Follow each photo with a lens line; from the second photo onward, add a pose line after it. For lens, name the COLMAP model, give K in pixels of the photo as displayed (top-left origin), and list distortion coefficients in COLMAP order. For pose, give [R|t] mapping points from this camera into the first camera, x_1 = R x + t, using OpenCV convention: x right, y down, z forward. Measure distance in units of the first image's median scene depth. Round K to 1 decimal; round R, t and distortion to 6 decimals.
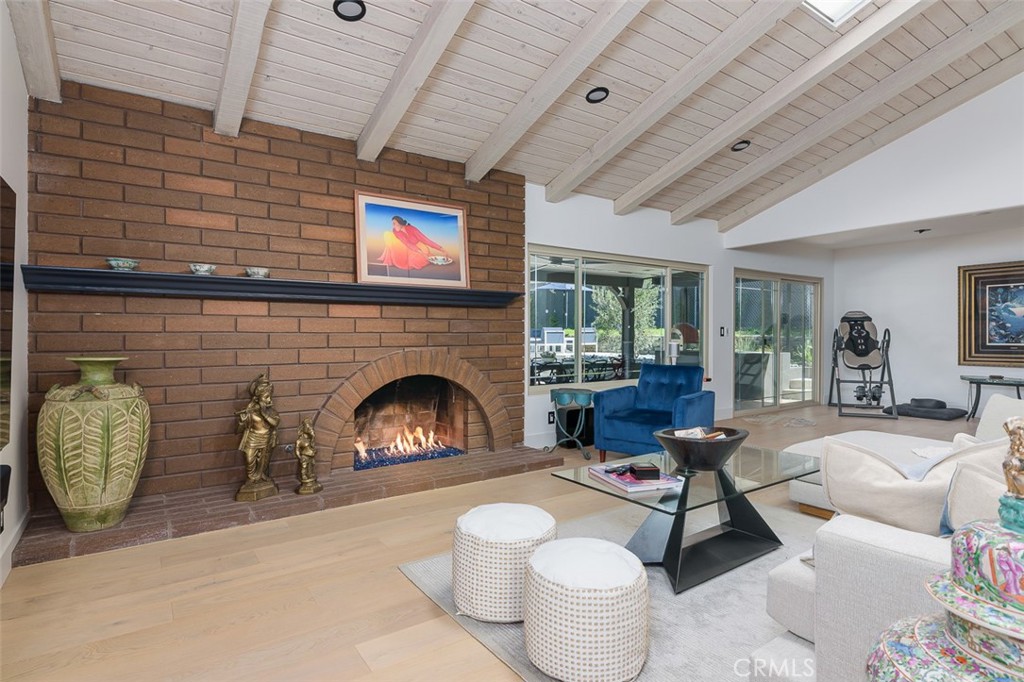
lens RADIAL K [[536.9, 0, 509.0], [0, 536.9, 341.3], [0, 0, 1]] dist [0.014628, 0.000853]
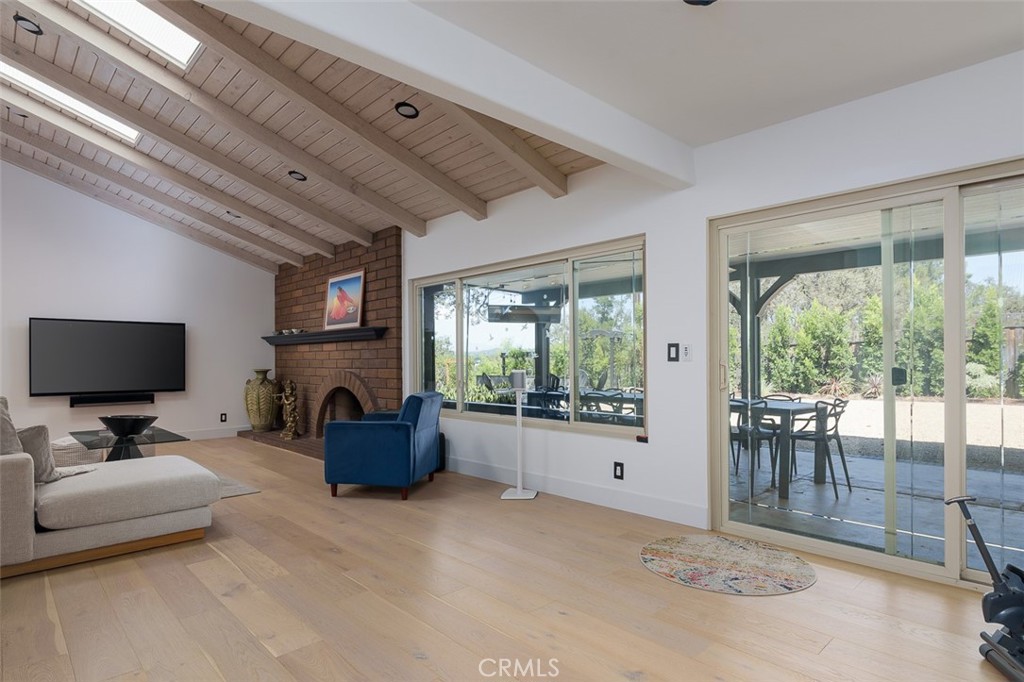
lens RADIAL K [[536.9, 0, 515.0], [0, 536.9, 360.2], [0, 0, 1]] dist [0.014628, 0.000853]
pose [[0.160951, 0.004796, -0.986951, 1.412632], [-0.003704, 0.999984, 0.004255, -0.021610], [0.986955, 0.002971, 0.160966, 1.221928]]
